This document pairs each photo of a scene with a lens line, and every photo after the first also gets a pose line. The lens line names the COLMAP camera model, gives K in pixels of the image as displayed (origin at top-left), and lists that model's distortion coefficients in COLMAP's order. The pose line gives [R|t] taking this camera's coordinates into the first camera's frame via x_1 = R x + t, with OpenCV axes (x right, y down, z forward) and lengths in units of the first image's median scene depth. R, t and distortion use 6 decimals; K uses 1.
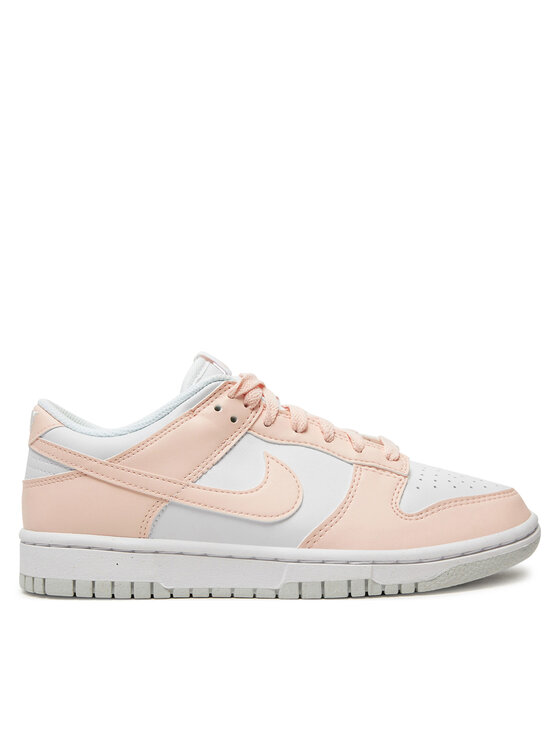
lens RADIAL K [[956.8, 0, 280.8], [0, 956.8, 375.8], [0, 0, 1]] dist [0.031289, 0.000000]
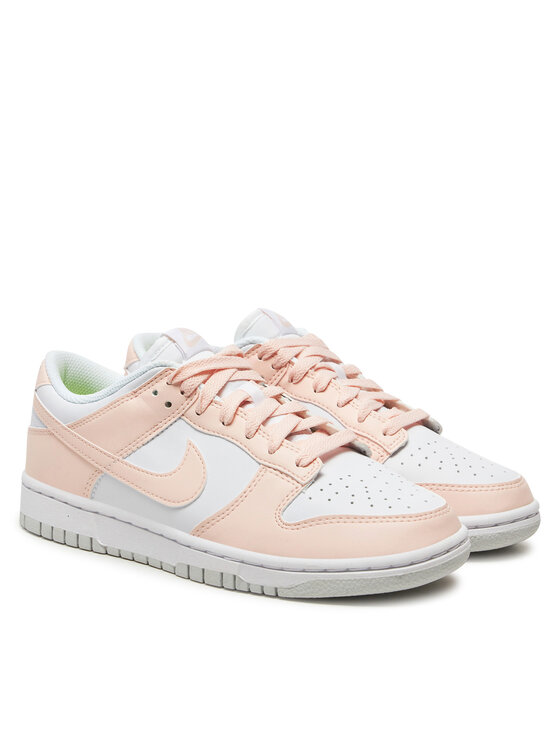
lens RADIAL K [[1878.2, 0, 279.9], [0, 1878.2, 372.5], [0, 0, 1]] dist [-0.171742, 0.000000]
pose [[0.805605, 0.145953, -0.574194, 1.250918], [-0.022257, 0.975952, 0.216847, -0.446940], [0.592035, -0.161913, 0.789480, -0.566992]]
